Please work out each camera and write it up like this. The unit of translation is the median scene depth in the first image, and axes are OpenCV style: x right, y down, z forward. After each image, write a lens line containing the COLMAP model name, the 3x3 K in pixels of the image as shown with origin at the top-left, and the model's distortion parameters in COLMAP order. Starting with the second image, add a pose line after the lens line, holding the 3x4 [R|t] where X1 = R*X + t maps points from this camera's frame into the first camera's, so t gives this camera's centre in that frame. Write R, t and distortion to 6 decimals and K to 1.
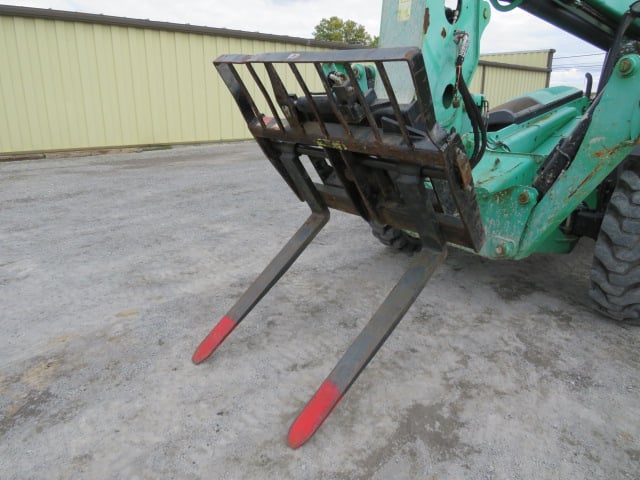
lens RADIAL K [[456.1, 0, 315.8], [0, 456.1, 236.9], [0, 0, 1]] dist [-0.037088, 0.025183]
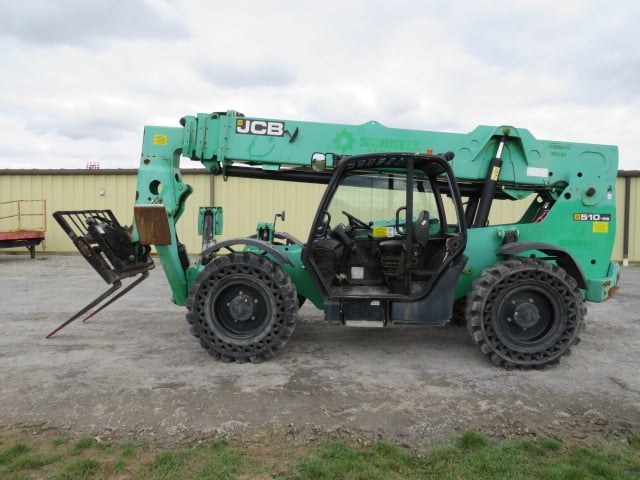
lens RADIAL K [[456.1, 0, 315.8], [0, 456.1, 236.9], [0, 0, 1]] dist [-0.037088, 0.025183]
pose [[0.701559, 0.021035, -0.712301, 2.286420], [-0.210235, 0.961184, -0.178680, -0.007962], [0.680894, 0.275105, 0.678750, 0.013745]]
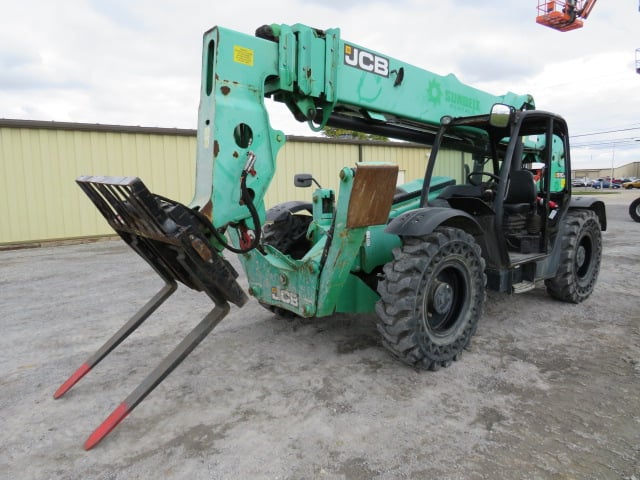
lens RADIAL K [[456.1, 0, 315.8], [0, 456.1, 236.9], [0, 0, 1]] dist [-0.037088, 0.025183]
pose [[0.998905, -0.028060, -0.037445, 0.505433], [0.020993, 0.983935, -0.177291, 0.057542], [0.041818, 0.176311, 0.983446, -0.313595]]
